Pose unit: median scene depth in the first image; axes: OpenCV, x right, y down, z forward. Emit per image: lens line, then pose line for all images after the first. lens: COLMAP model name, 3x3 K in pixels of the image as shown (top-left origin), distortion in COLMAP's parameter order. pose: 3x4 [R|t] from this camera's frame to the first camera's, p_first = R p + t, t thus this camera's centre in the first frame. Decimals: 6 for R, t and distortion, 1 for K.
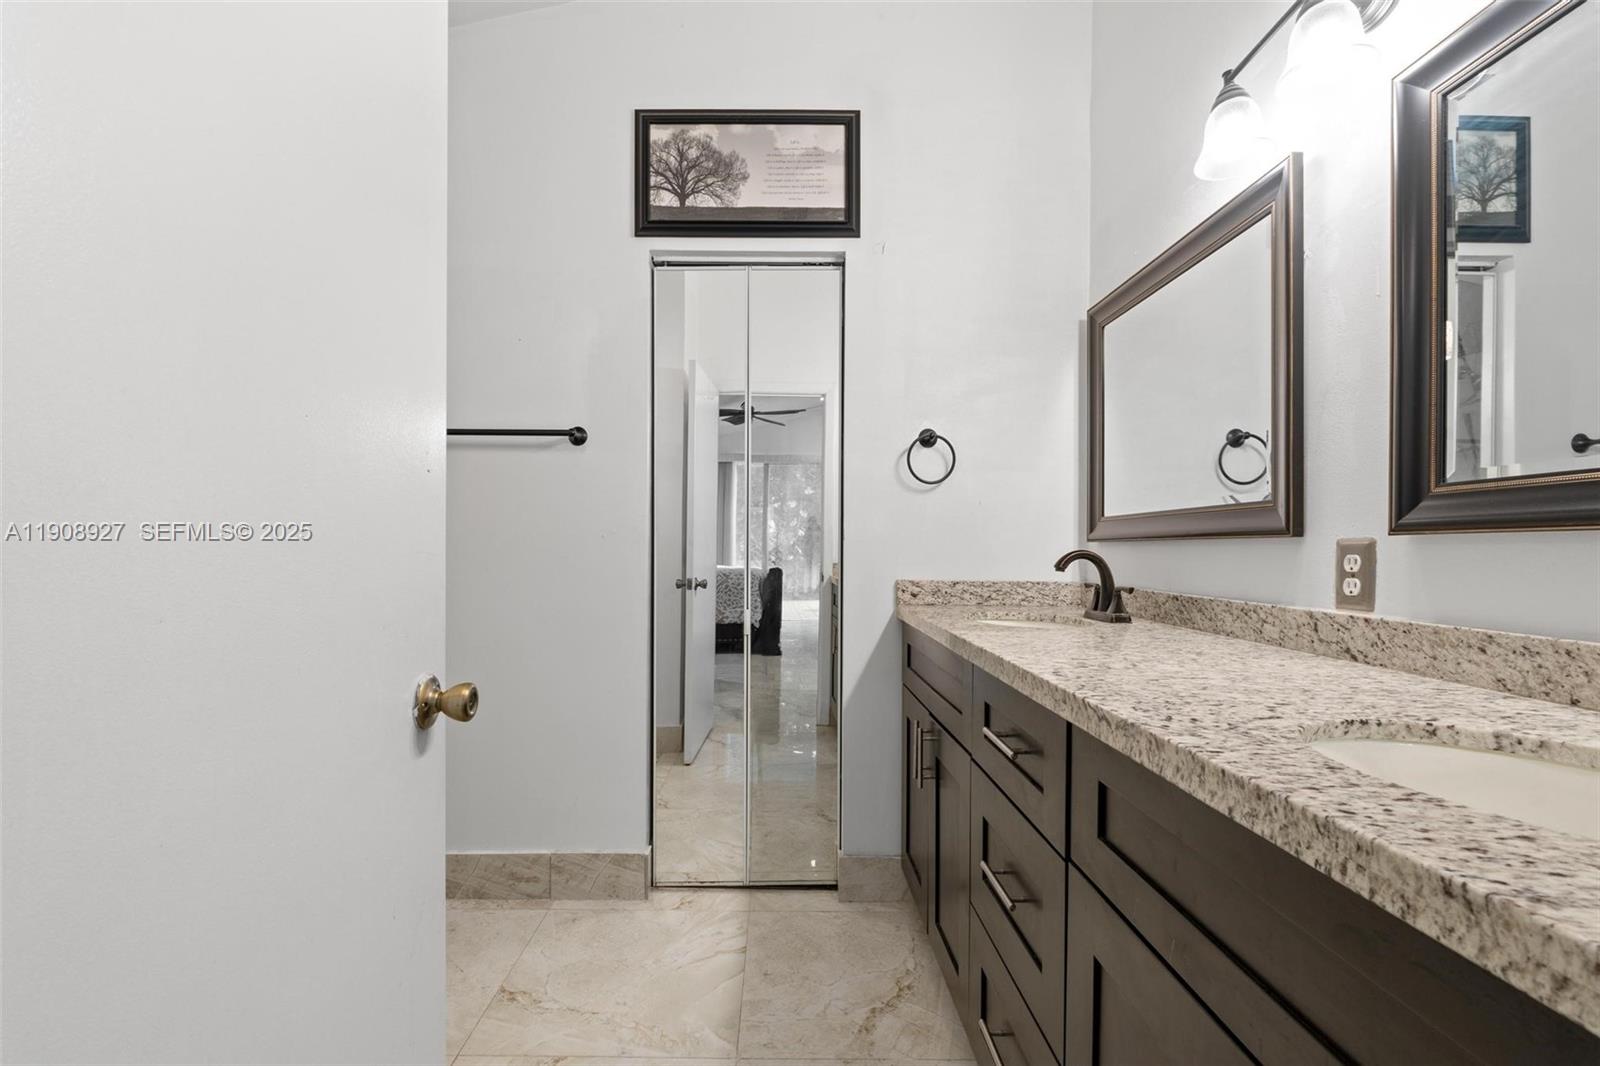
lens RADIAL K [[691.2, 0, 794.8], [0, 691.2, 544.3], [0, 0, 1]] dist [-0.002981, 0.001767]
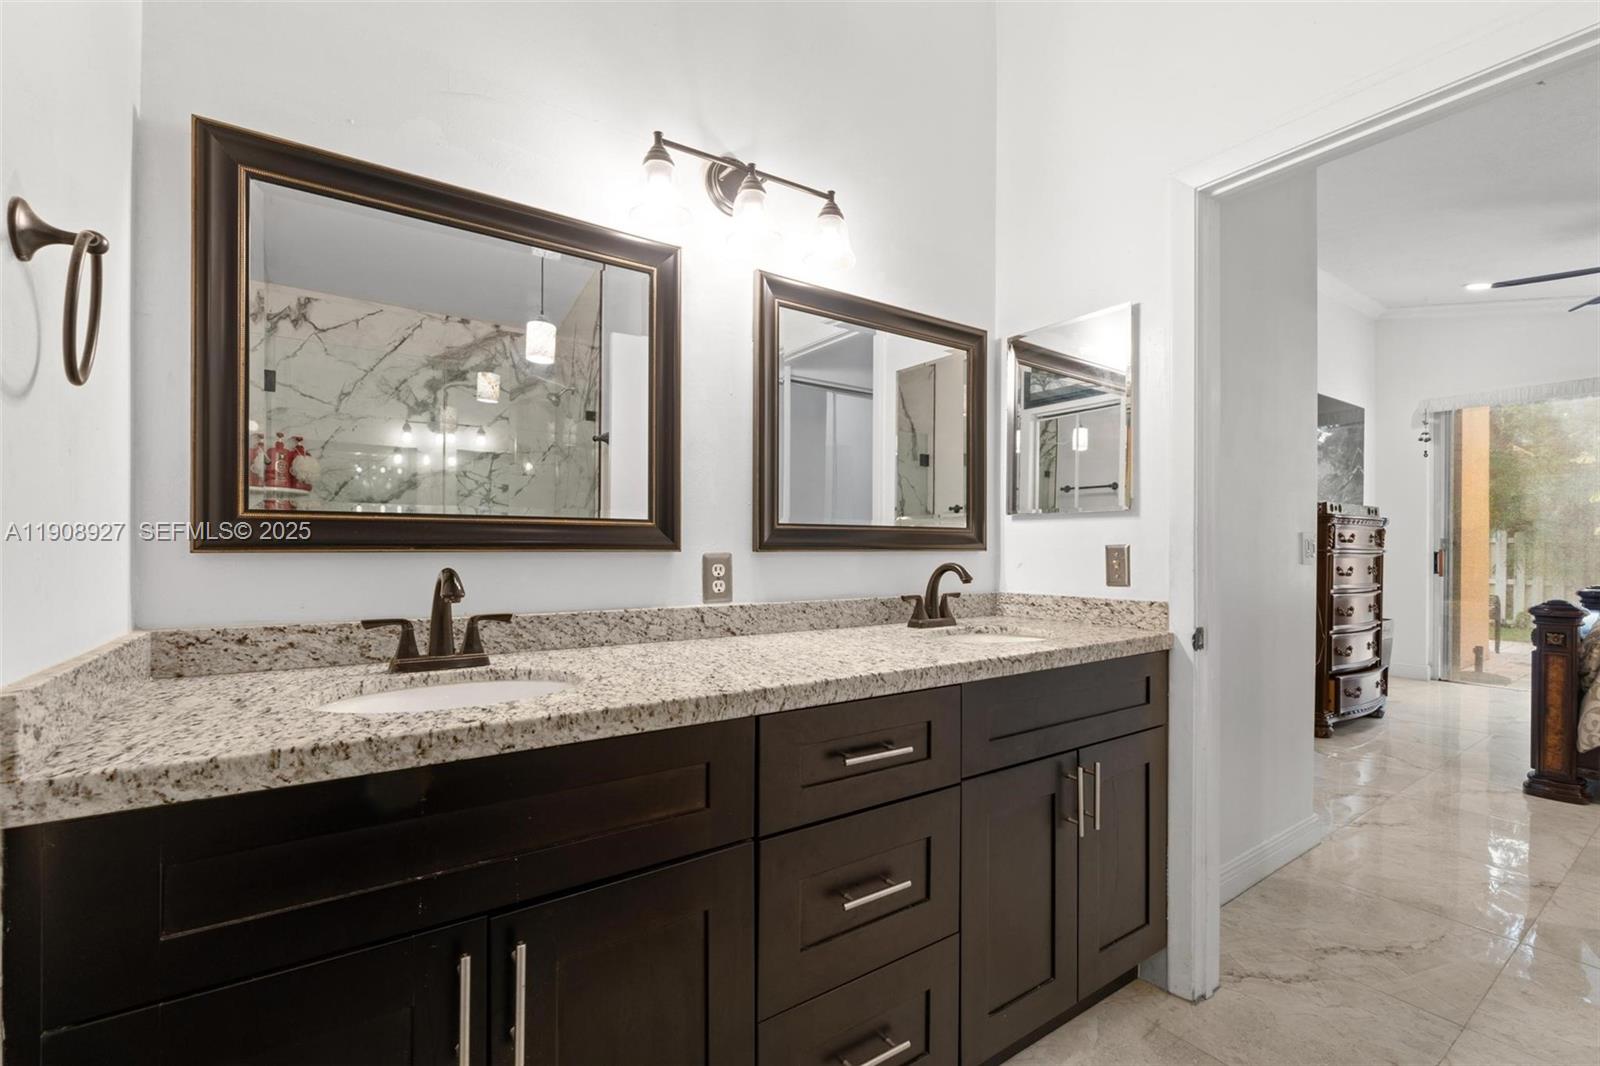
lens RADIAL K [[691.2, 0, 790.5], [0, 691.2, 536.6], [0, 0, 1]] dist [-0.002981, 0.001767]
pose [[-0.537721, 0.006435, 0.843098, -0.505002], [-0.010484, 0.999843, -0.014318, -0.024694], [-0.843057, -0.016538, -0.537569, 1.657639]]
